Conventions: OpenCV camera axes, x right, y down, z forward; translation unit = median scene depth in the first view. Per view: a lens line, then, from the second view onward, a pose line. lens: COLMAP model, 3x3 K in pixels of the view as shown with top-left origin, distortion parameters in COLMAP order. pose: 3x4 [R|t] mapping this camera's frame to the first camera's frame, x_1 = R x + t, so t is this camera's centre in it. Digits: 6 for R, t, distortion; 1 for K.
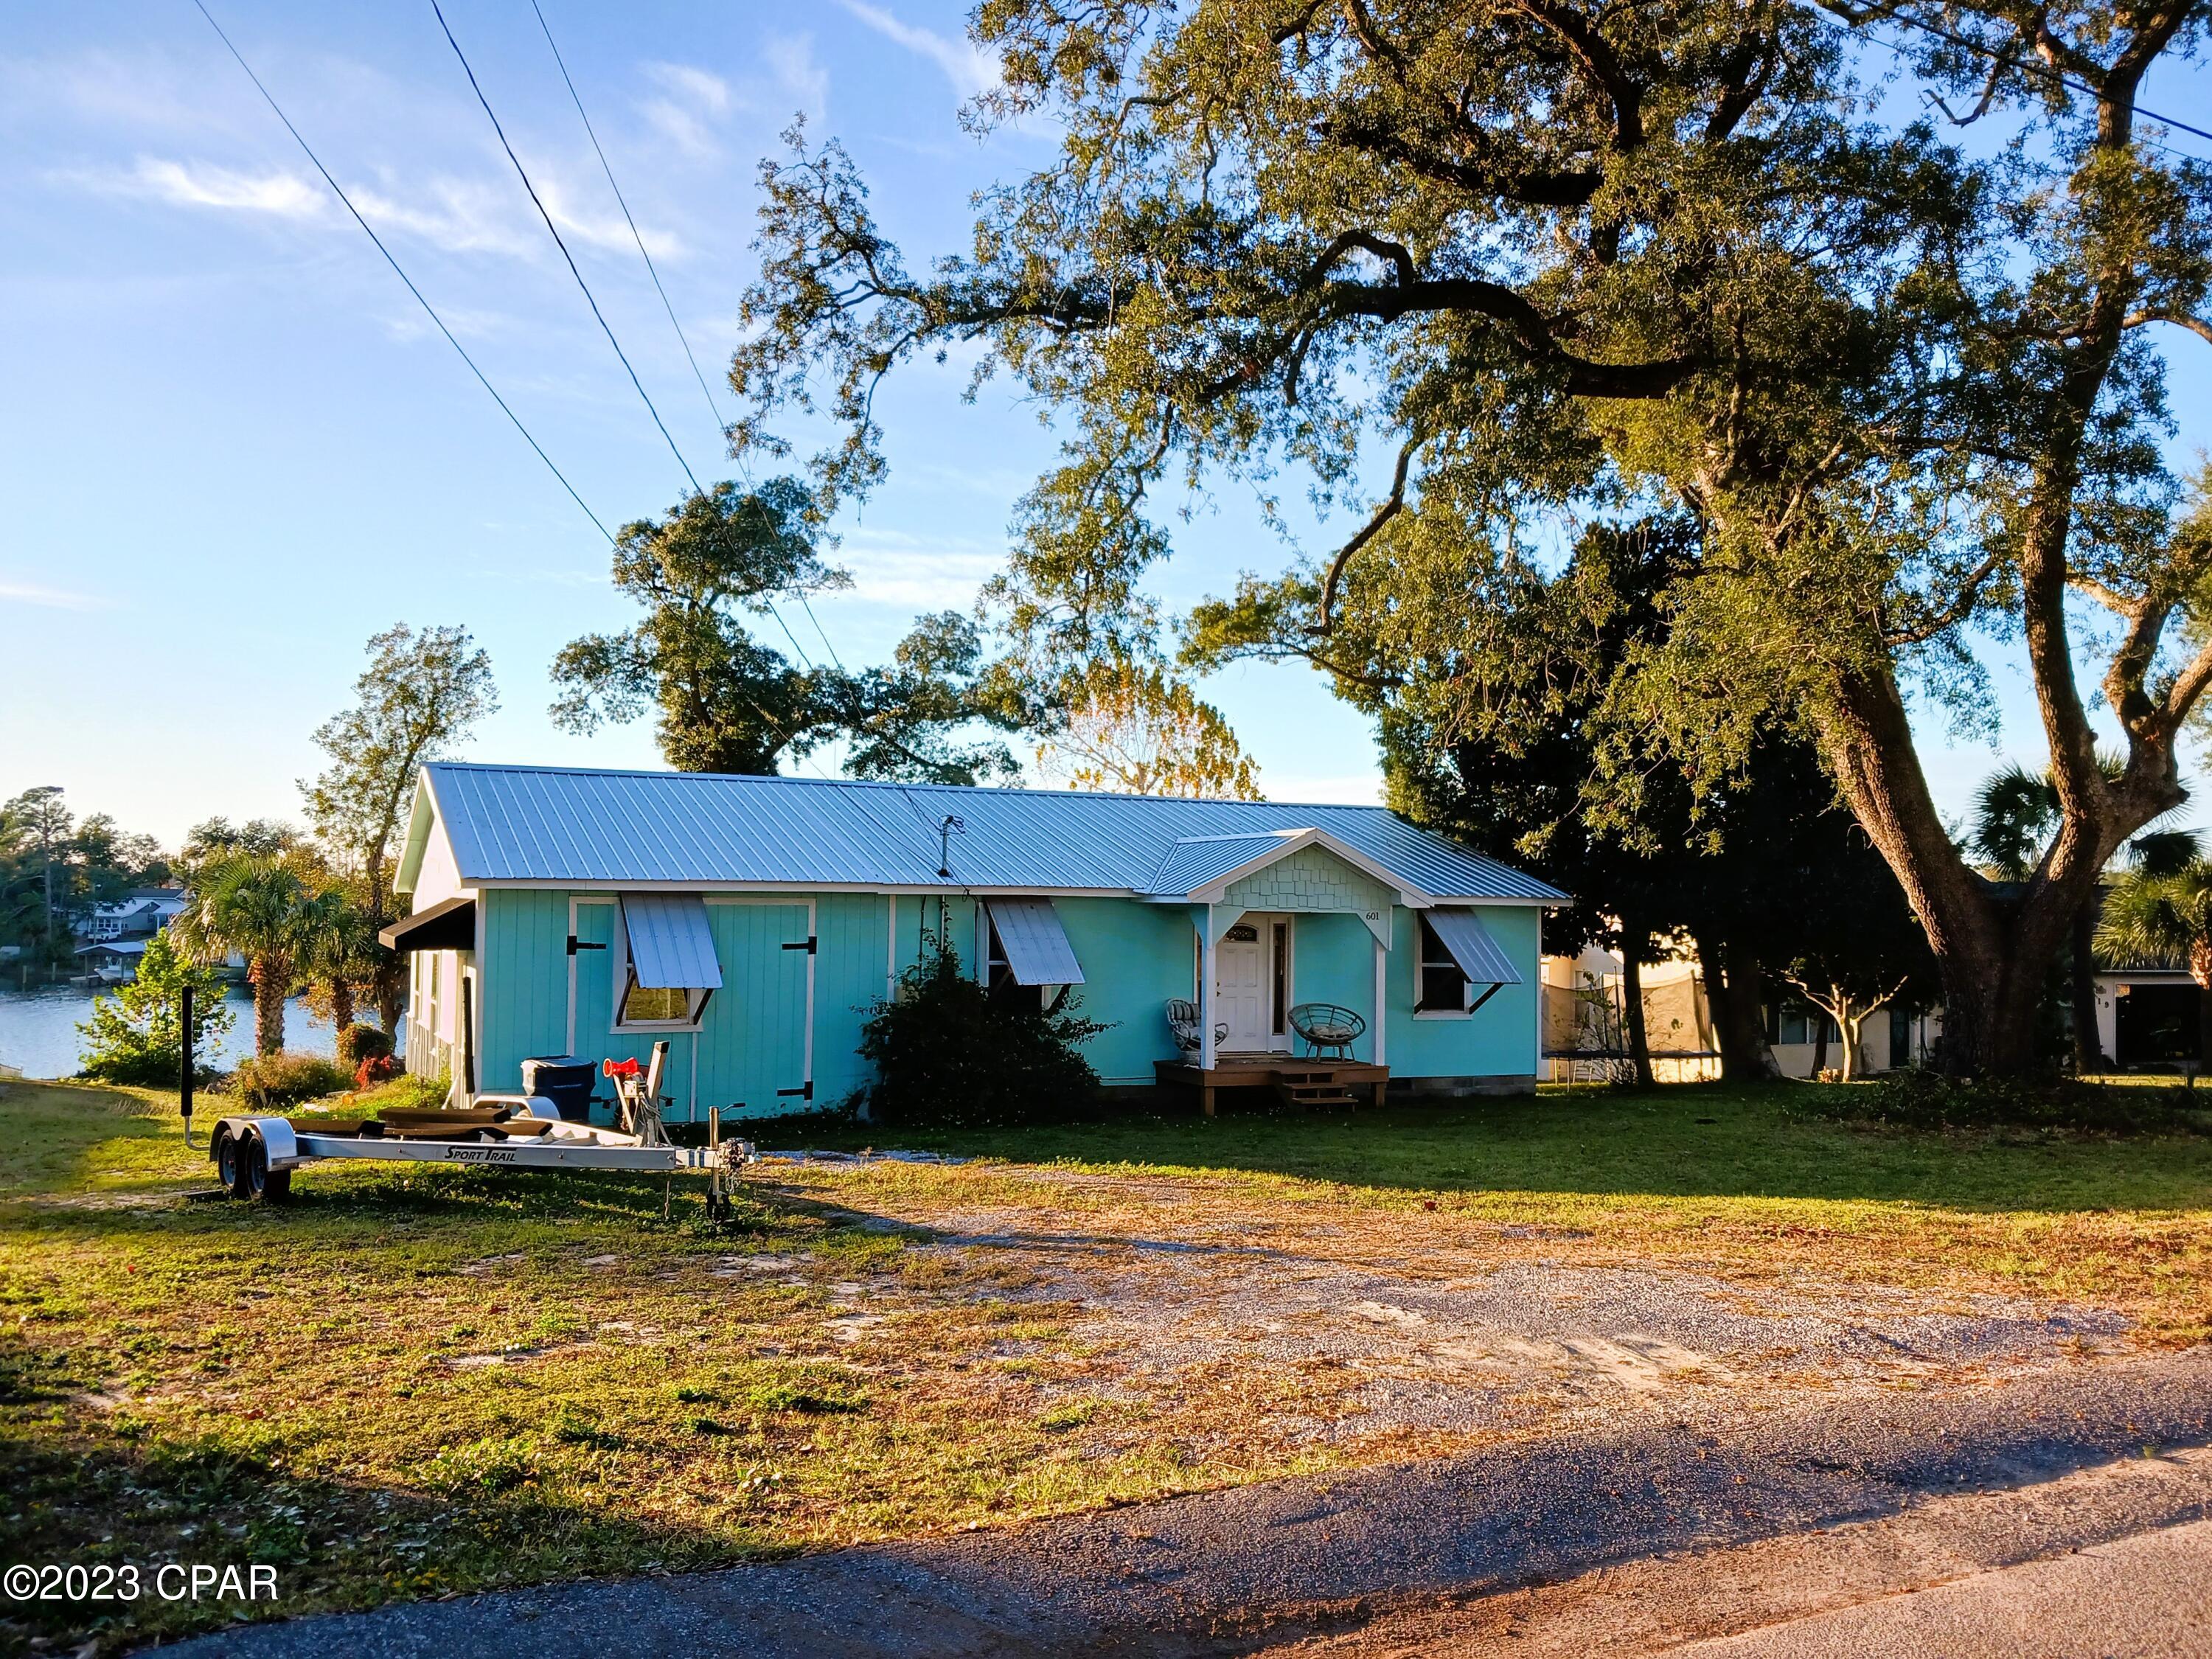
lens RADIAL K [[1766.8, 0, 1121.1], [0, 1766.8, 832.4], [0, 0, 1]] dist [0.032273, -0.003035]
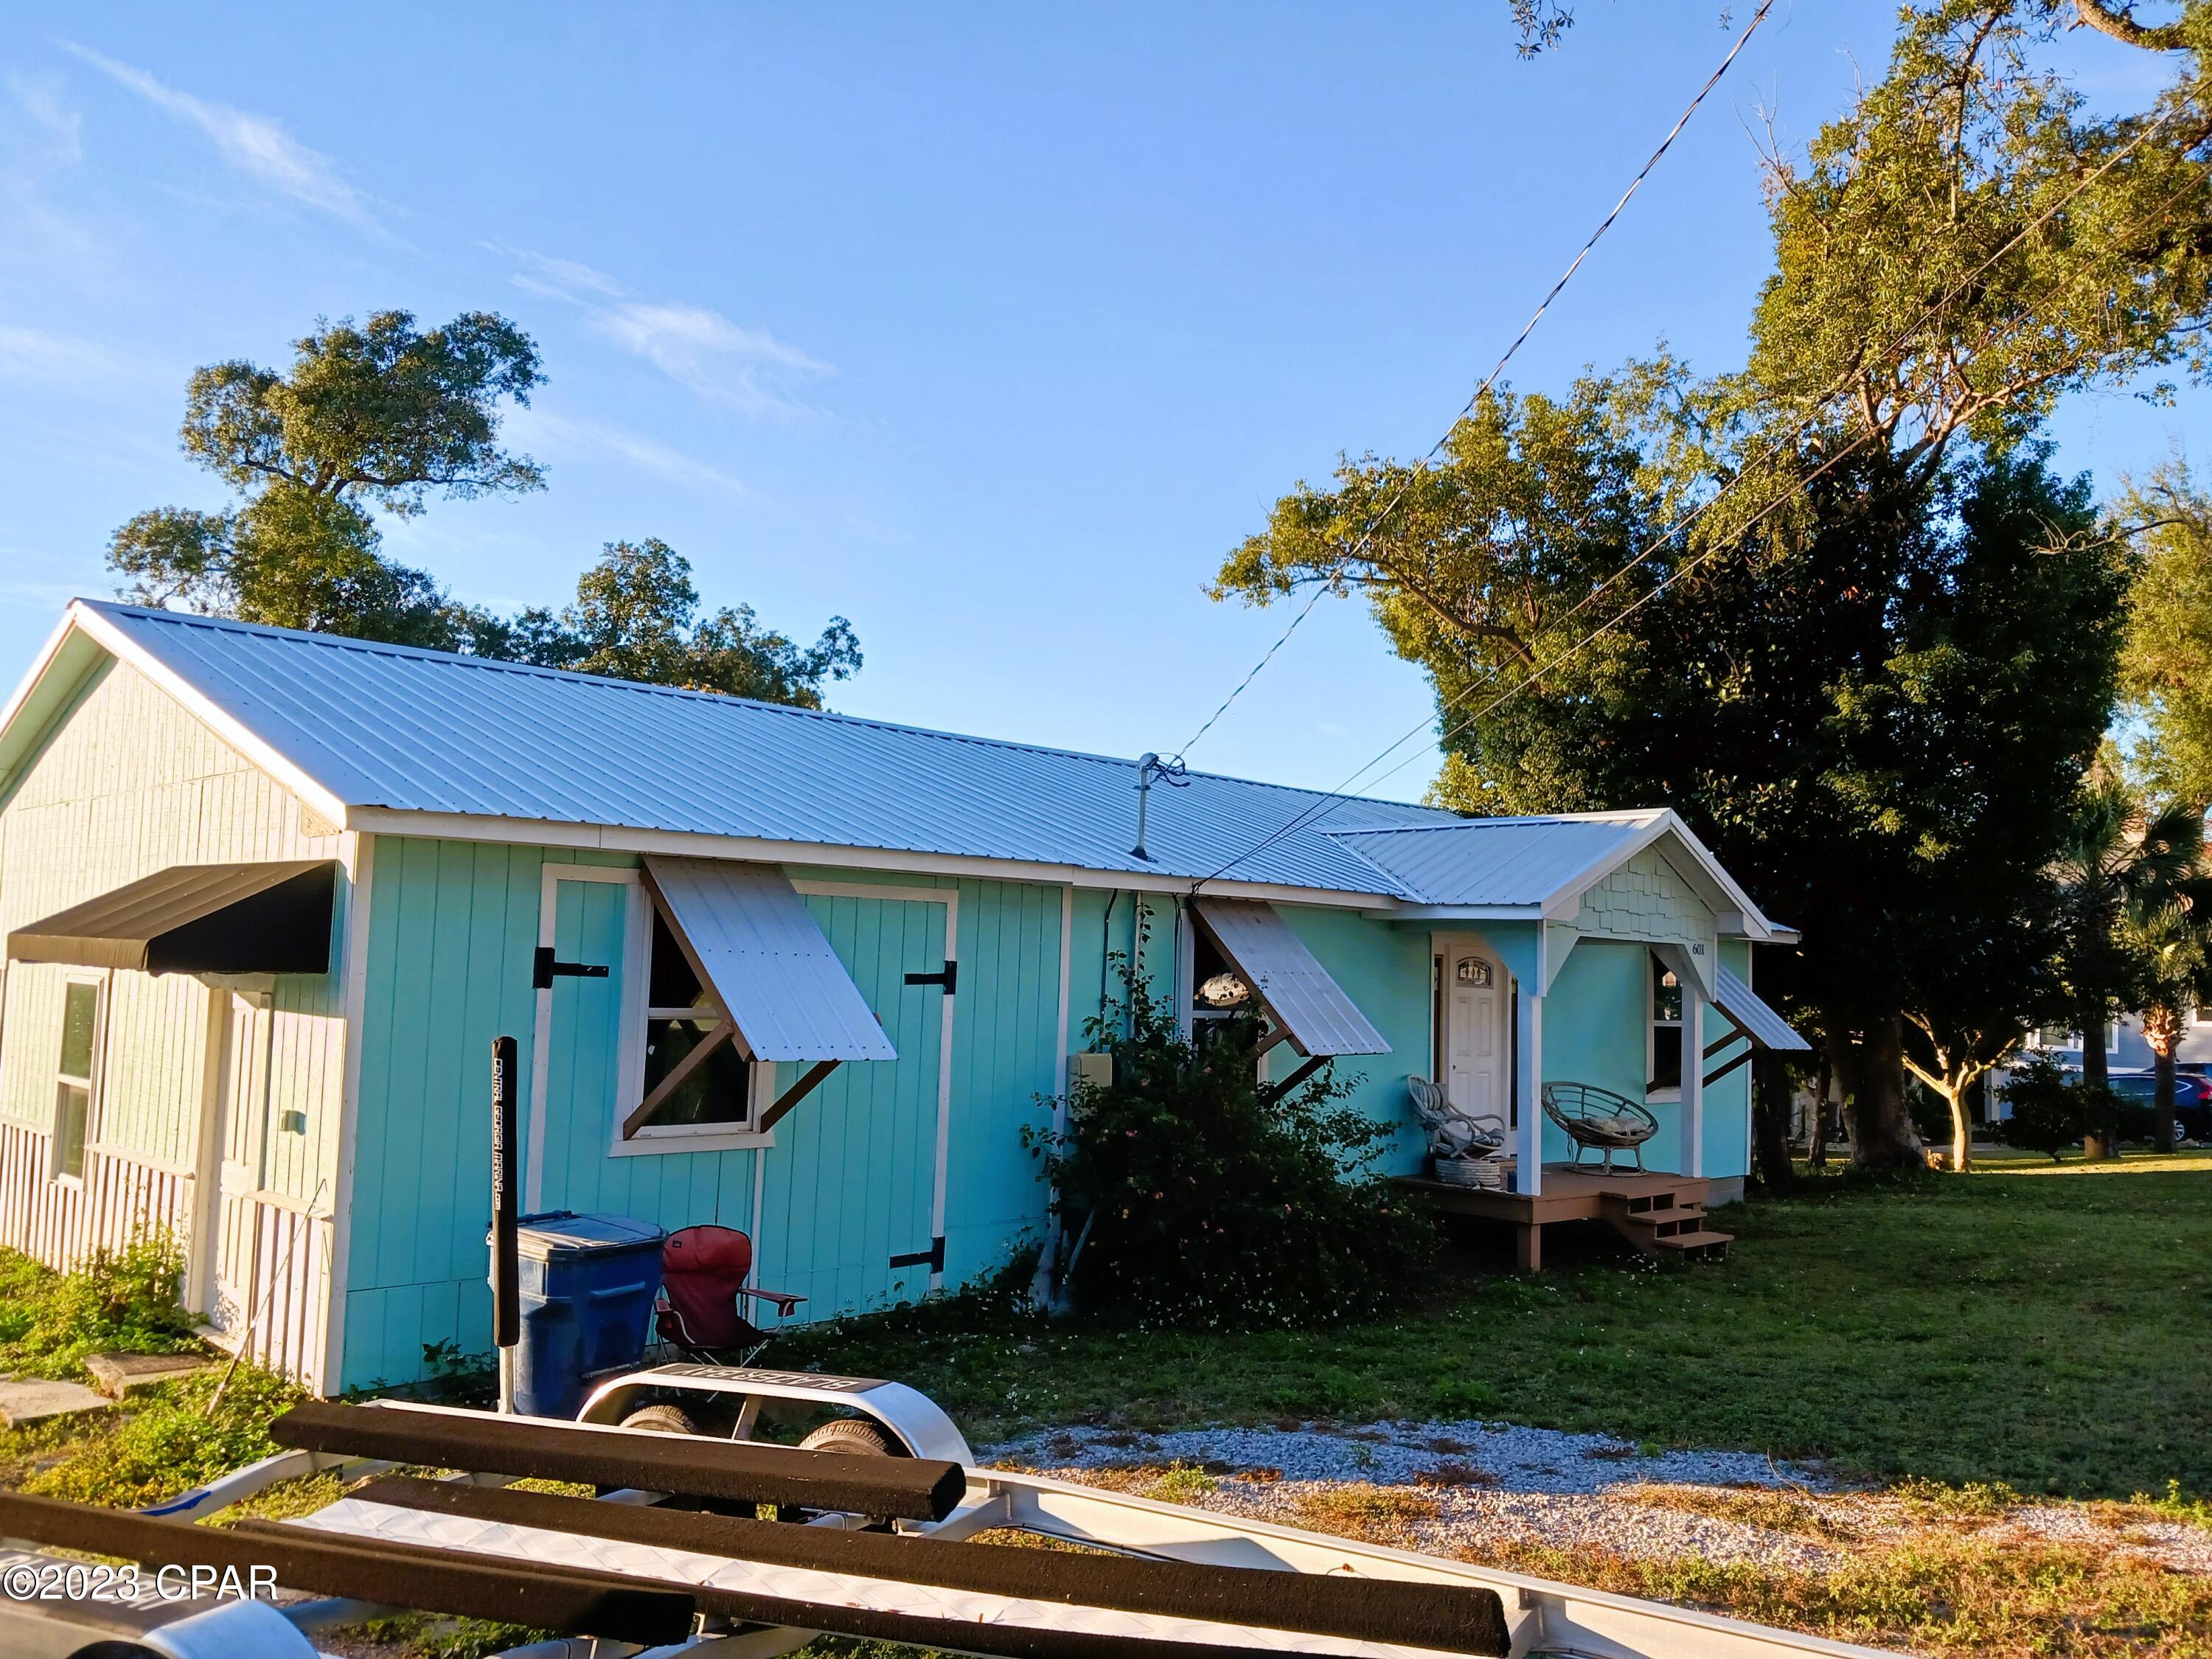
lens RADIAL K [[1766.8, 0, 1088.6], [0, 1766.8, 832.3], [0, 0, 1]] dist [0.032273, -0.003035]
pose [[0.959317, 0.042450, 0.279121, -0.149213], [-0.036438, 0.998979, -0.026692, 0.017411], [-0.279969, 0.015436, 0.959885, 0.252460]]
